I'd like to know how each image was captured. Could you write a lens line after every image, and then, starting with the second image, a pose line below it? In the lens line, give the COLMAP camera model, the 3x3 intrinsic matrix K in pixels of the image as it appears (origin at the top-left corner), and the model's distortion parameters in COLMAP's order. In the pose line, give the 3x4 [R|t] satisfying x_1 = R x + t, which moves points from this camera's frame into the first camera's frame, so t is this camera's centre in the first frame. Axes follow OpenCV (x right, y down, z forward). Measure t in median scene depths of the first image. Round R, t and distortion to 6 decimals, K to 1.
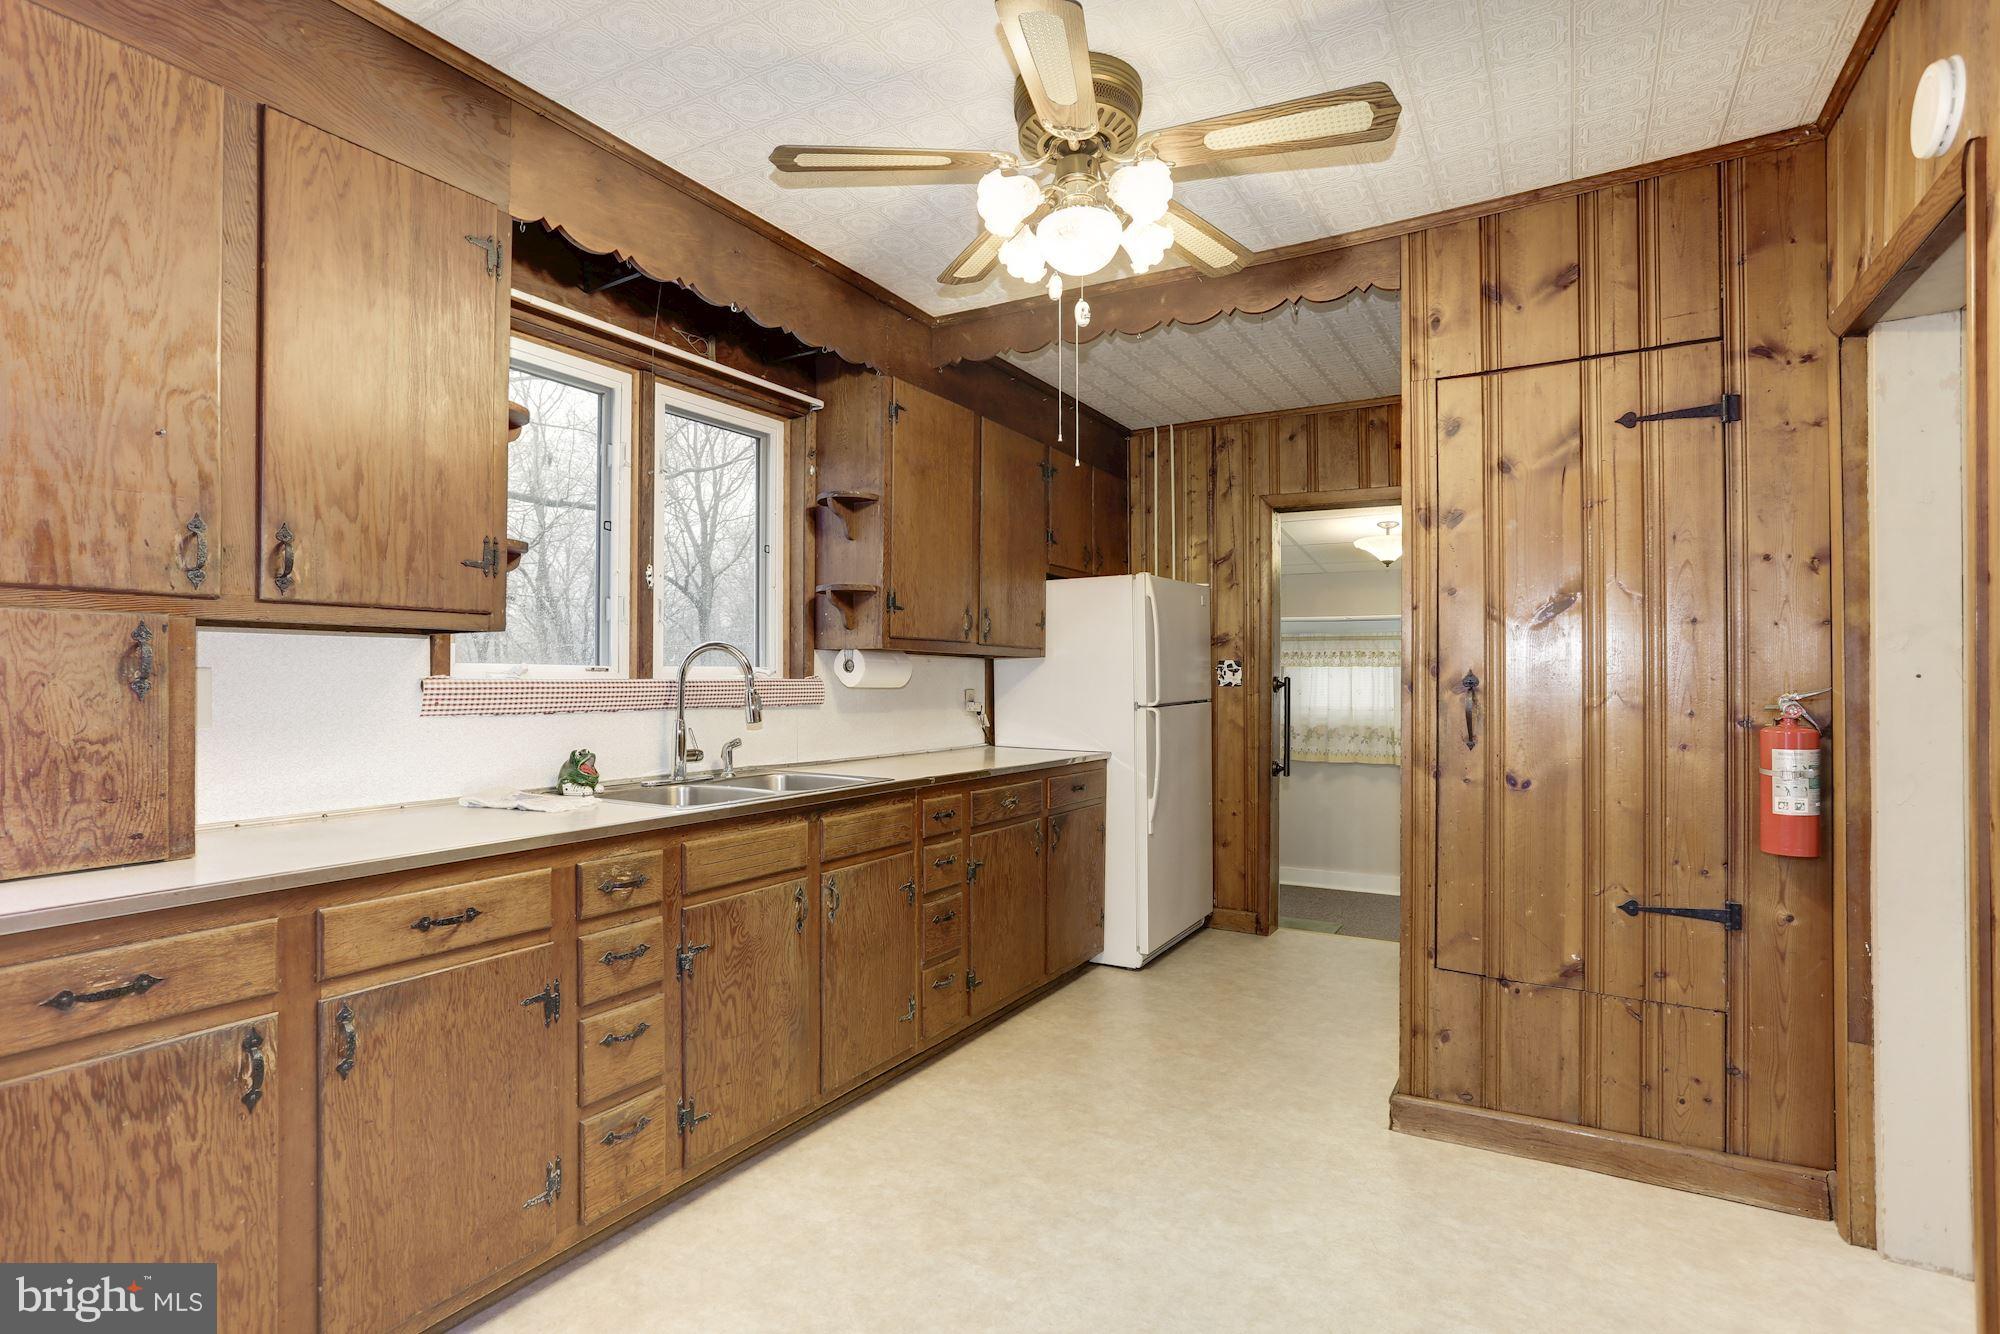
lens RADIAL K [[986.3, 0, 962.7], [0, 986.3, 672.6], [0, 0, 1]] dist [-0.024774, 0.017725]
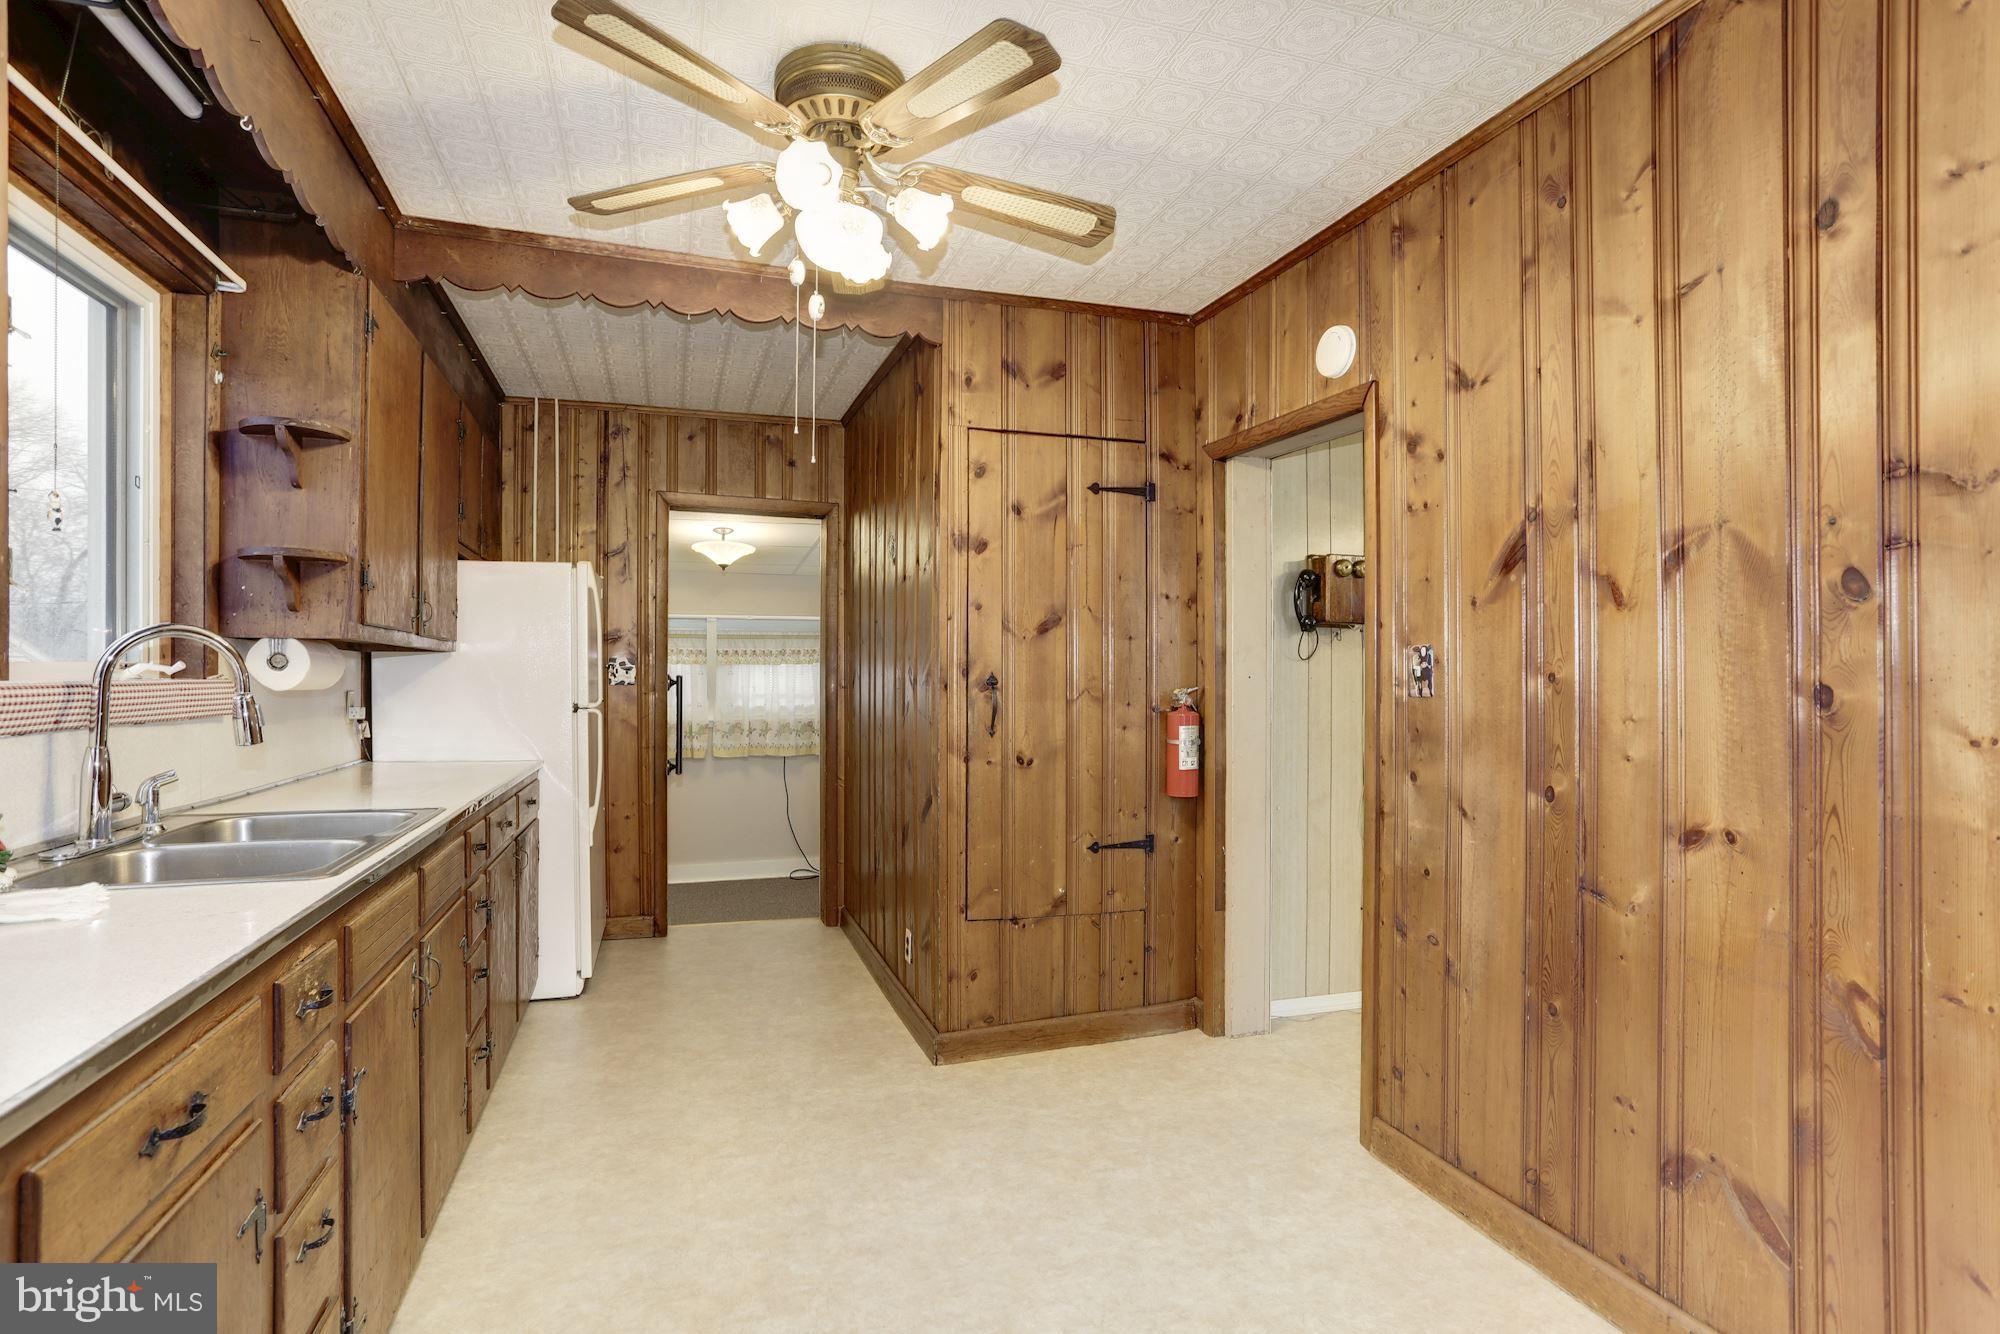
lens RADIAL K [[986.3, 0, 1004.0], [0, 986.3, 675.0], [0, 0, 1]] dist [-0.024774, 0.017725]
pose [[0.662488, 0.001001, 0.749072, -0.388916], [-0.006044, 0.999974, 0.004008, -0.003569], [-0.749048, -0.007183, 0.662476, 0.168562]]
